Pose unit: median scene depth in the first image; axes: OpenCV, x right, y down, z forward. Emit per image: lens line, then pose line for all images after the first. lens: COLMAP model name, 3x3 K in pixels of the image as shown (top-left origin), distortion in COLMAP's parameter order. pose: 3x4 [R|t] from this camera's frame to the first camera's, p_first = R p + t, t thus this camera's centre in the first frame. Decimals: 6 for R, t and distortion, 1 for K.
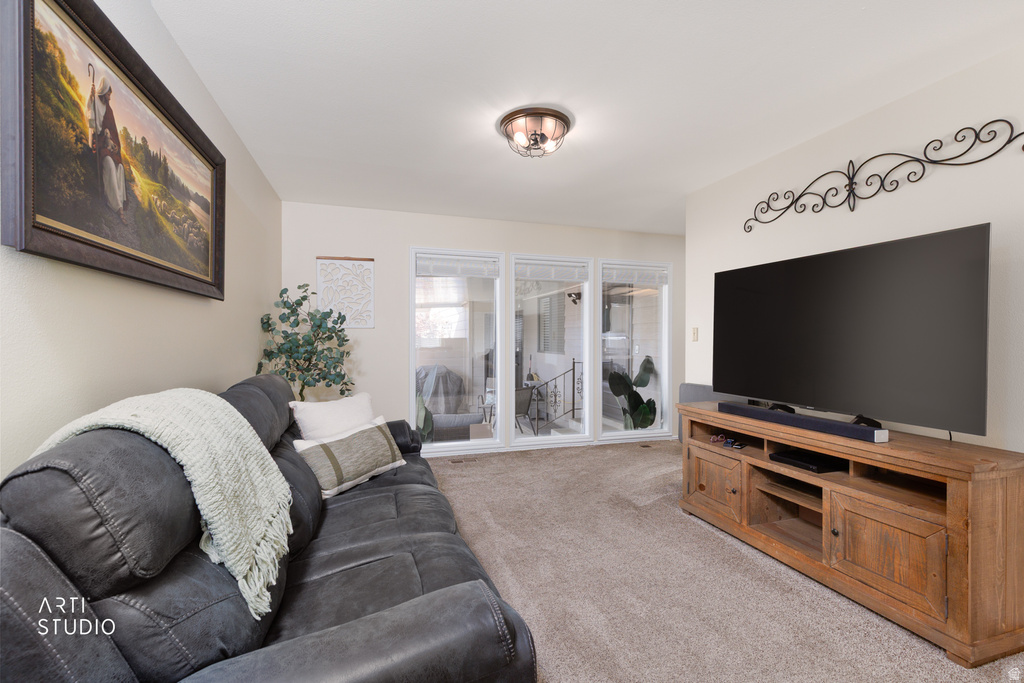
lens RADIAL K [[457.5, 0, 513.6], [0, 457.5, 338.6], [0, 0, 1]] dist [0.006278, -0.000041]
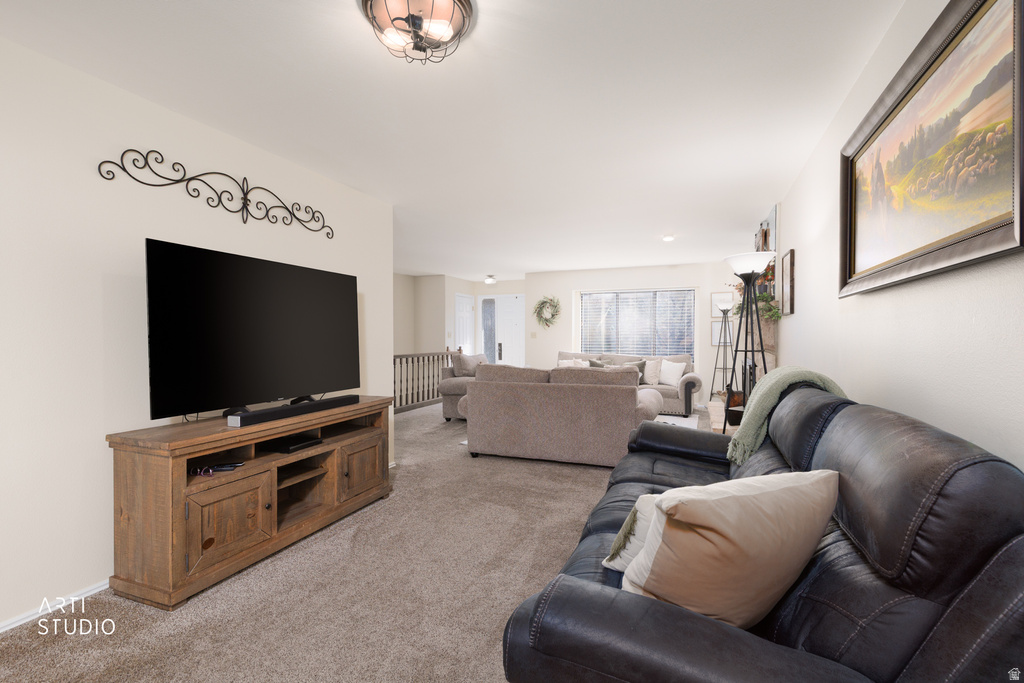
lens RADIAL K [[477.6, 0, 516.9], [0, 477.6, 337.4], [0, 0, 1]] dist [0.003669, -0.000100]
pose [[-0.786142, -0.004535, 0.618029, -0.509811], [-0.003302, 0.999990, 0.003138, -0.004524], [-0.618037, 0.000426, -0.786149, 1.511687]]
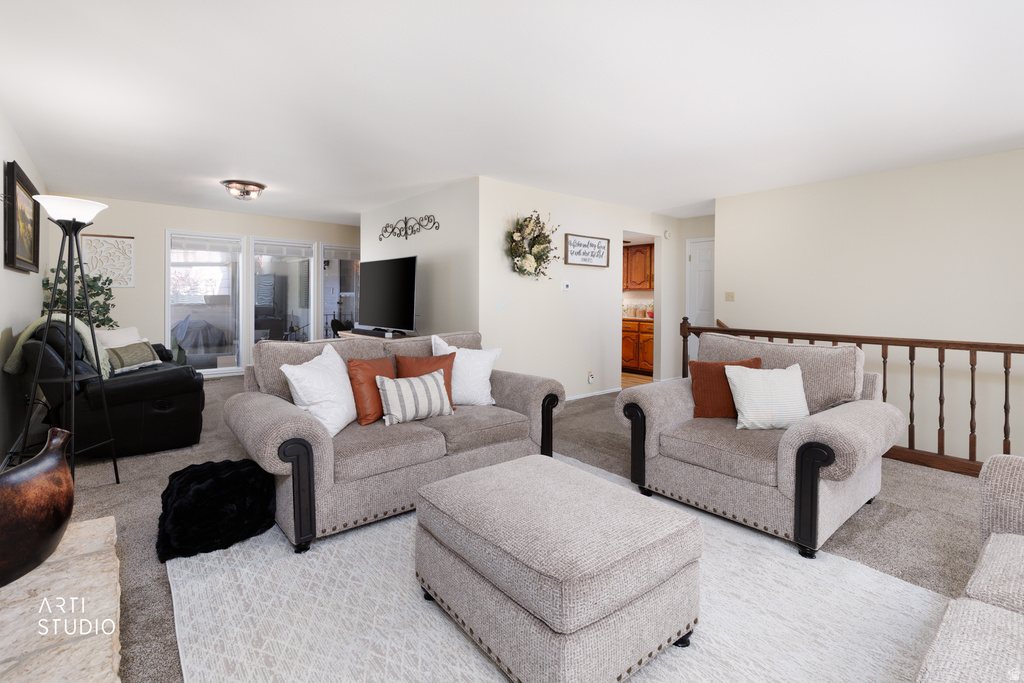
lens RADIAL K [[468.6, 0, 511.8], [0, 468.6, 301.8], [0, 0, 1]] dist [-0.000403, -0.000129]
pose [[0.917296, 0.003176, 0.398192, 0.304999], [-0.007321, 0.999934, 0.008888, -0.000943], [-0.398138, -0.011068, 0.917259, -1.287776]]
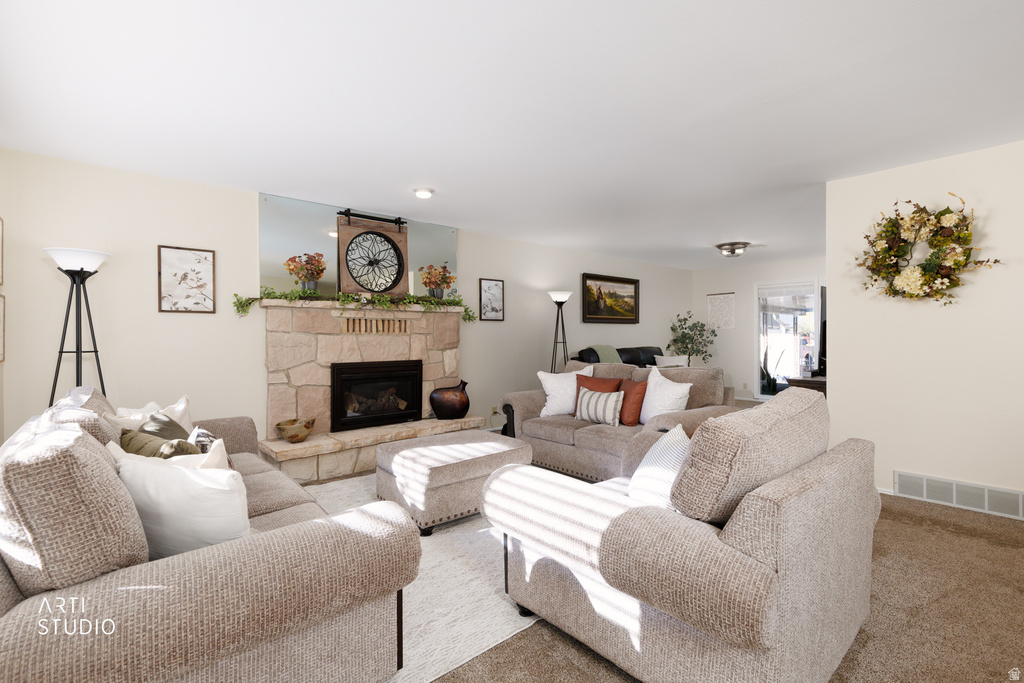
lens RADIAL K [[457.5, 0, 513.6], [0, 457.5, 338.6], [0, 0, 1]] dist [0.006278, -0.000041]
pose [[0.401620, 0.002135, -0.915804, 1.829820], [0.005887, 0.999971, 0.004912, 0.005312], [0.915788, -0.007364, 0.401595, -1.039329]]
